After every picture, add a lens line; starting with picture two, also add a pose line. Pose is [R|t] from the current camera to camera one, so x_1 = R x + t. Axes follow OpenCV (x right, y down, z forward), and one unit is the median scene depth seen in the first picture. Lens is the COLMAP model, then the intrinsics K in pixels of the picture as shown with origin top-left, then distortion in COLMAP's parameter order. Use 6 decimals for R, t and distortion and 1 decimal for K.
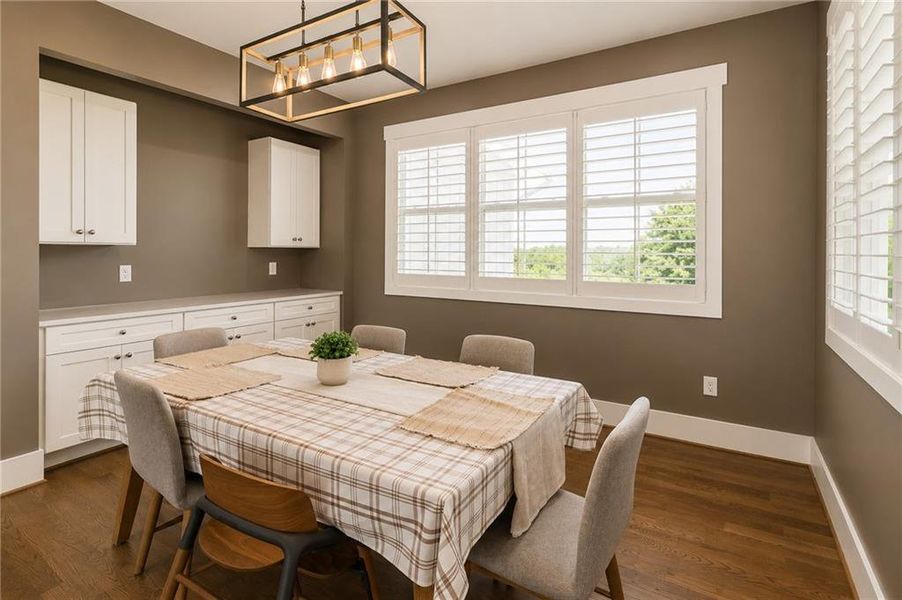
lens RADIAL K [[414.1, 0, 473.8], [0, 414.1, 261.4], [0, 0, 1]] dist [-0.015919, -0.000313]
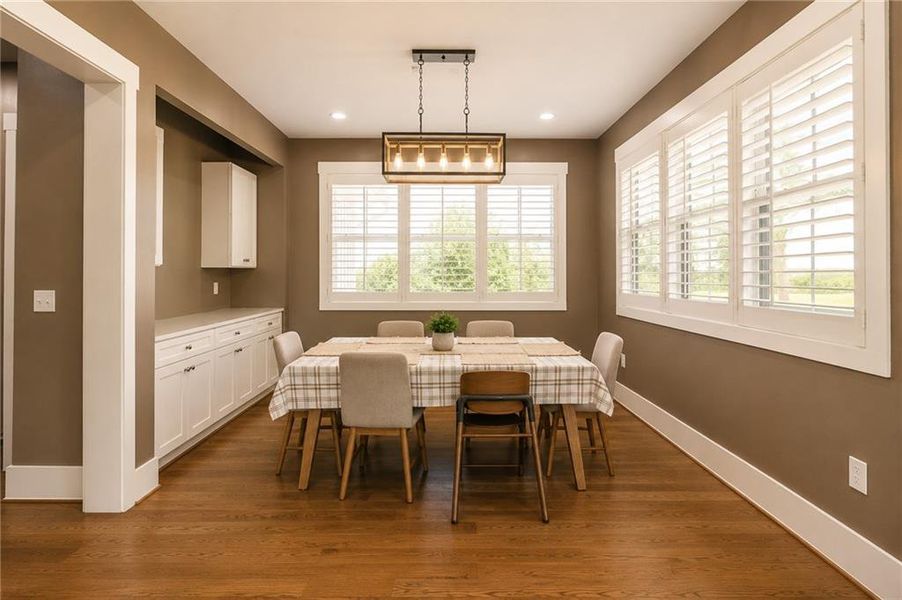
lens RADIAL K [[440.3, 0, 449.3], [0, 440.3, 271.6], [0, 0, 1]] dist [0.000941, -0.000050]
pose [[0.849648, -0.004592, 0.527330, -0.602302], [0.018613, 0.999600, -0.021286, 0.010411], [-0.527021, 0.027901, 0.849394, -0.234497]]
